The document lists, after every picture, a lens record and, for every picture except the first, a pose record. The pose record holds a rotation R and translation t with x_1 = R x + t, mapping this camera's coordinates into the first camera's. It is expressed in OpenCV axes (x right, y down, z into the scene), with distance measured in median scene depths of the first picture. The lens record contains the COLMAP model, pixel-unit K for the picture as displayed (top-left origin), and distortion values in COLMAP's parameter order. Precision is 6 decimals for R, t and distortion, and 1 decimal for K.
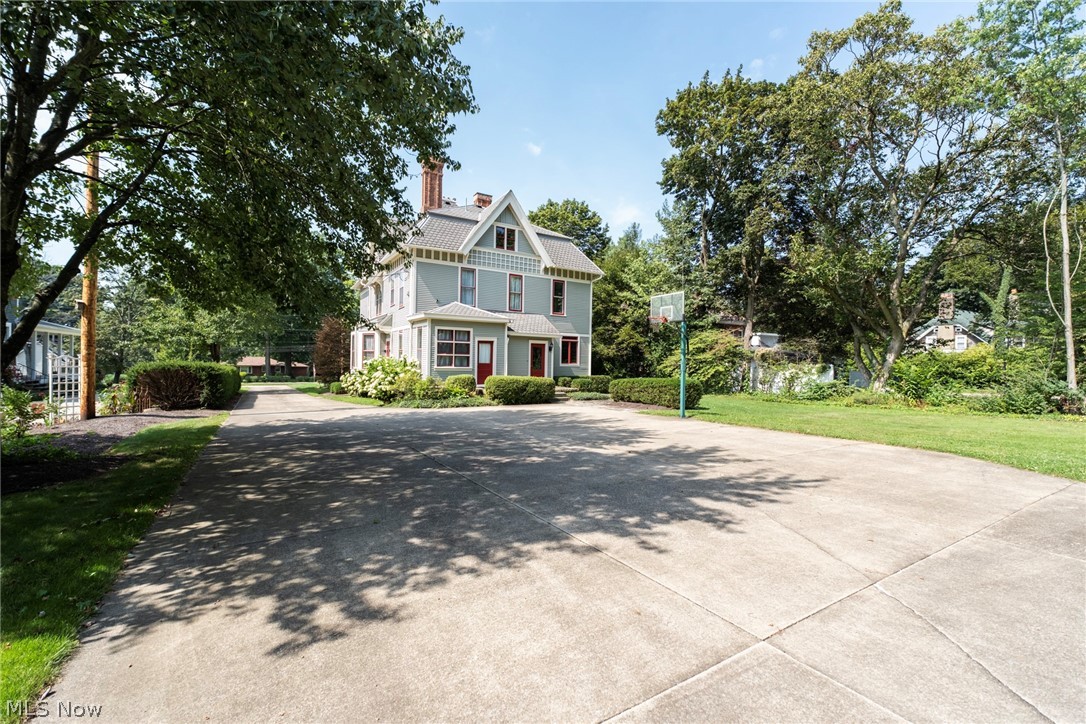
lens RADIAL K [[476.1, 0, 542.1], [0, 476.1, 358.2], [0, 0, 1]] dist [0.001623, -0.000017]
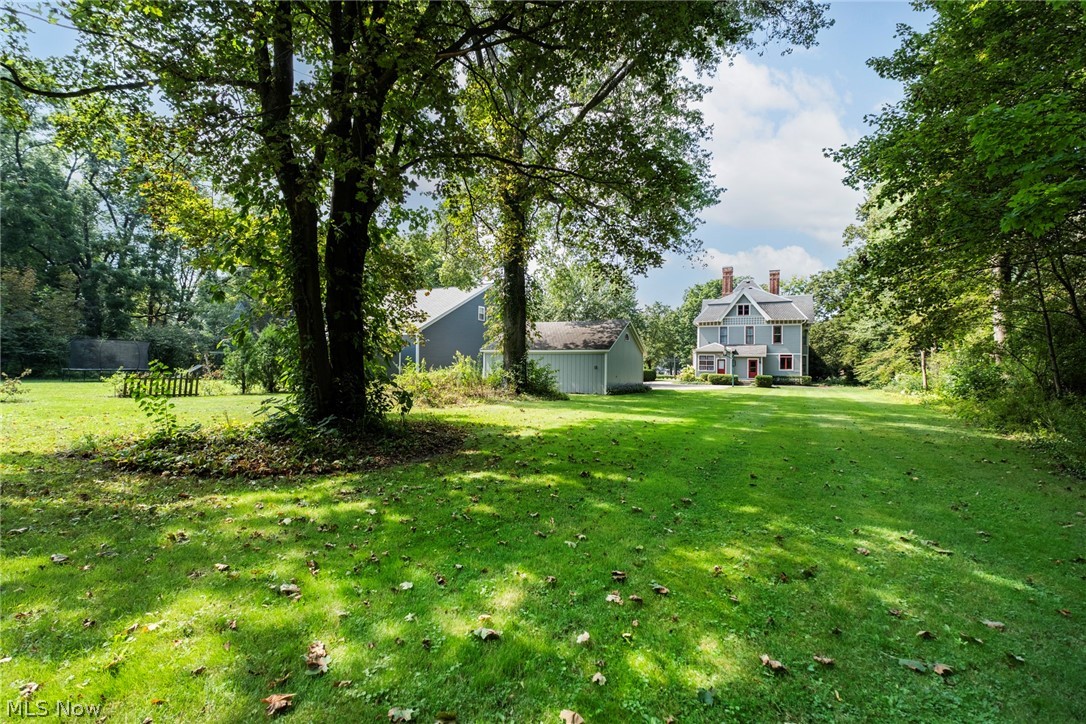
lens RADIAL K [[476.1, 0, 531.4], [0, 476.1, 366.0], [0, 0, 1]] dist [0.001623, -0.000017]
pose [[0.541291, -0.015508, -0.840692, 1.185593], [0.002676, 0.999857, -0.016721, 0.029085], [0.840831, 0.006802, 0.541255, -0.933935]]
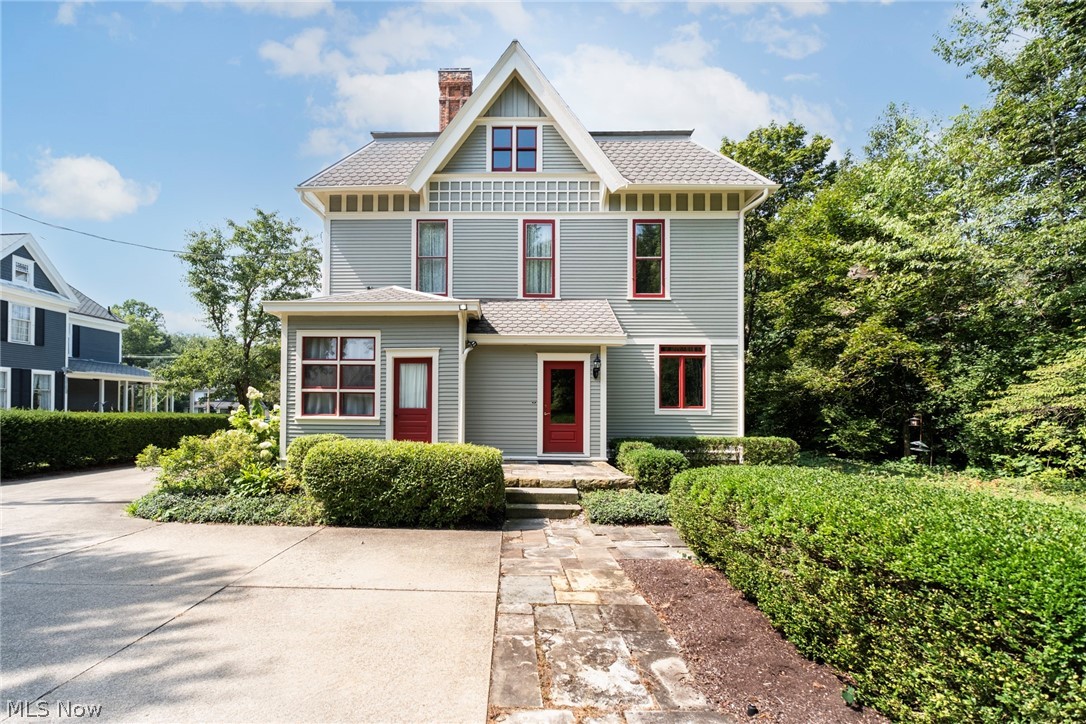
lens RADIAL K [[485.0, 0, 480.2], [0, 485.0, 399.3], [0, 0, 1]] dist [-0.002129, 0.000511]
pose [[0.834559, -0.016607, -0.550668, 0.159380], [0.010216, 0.999840, -0.014671, 0.008402], [0.550824, 0.006619, 0.834595, 0.574591]]
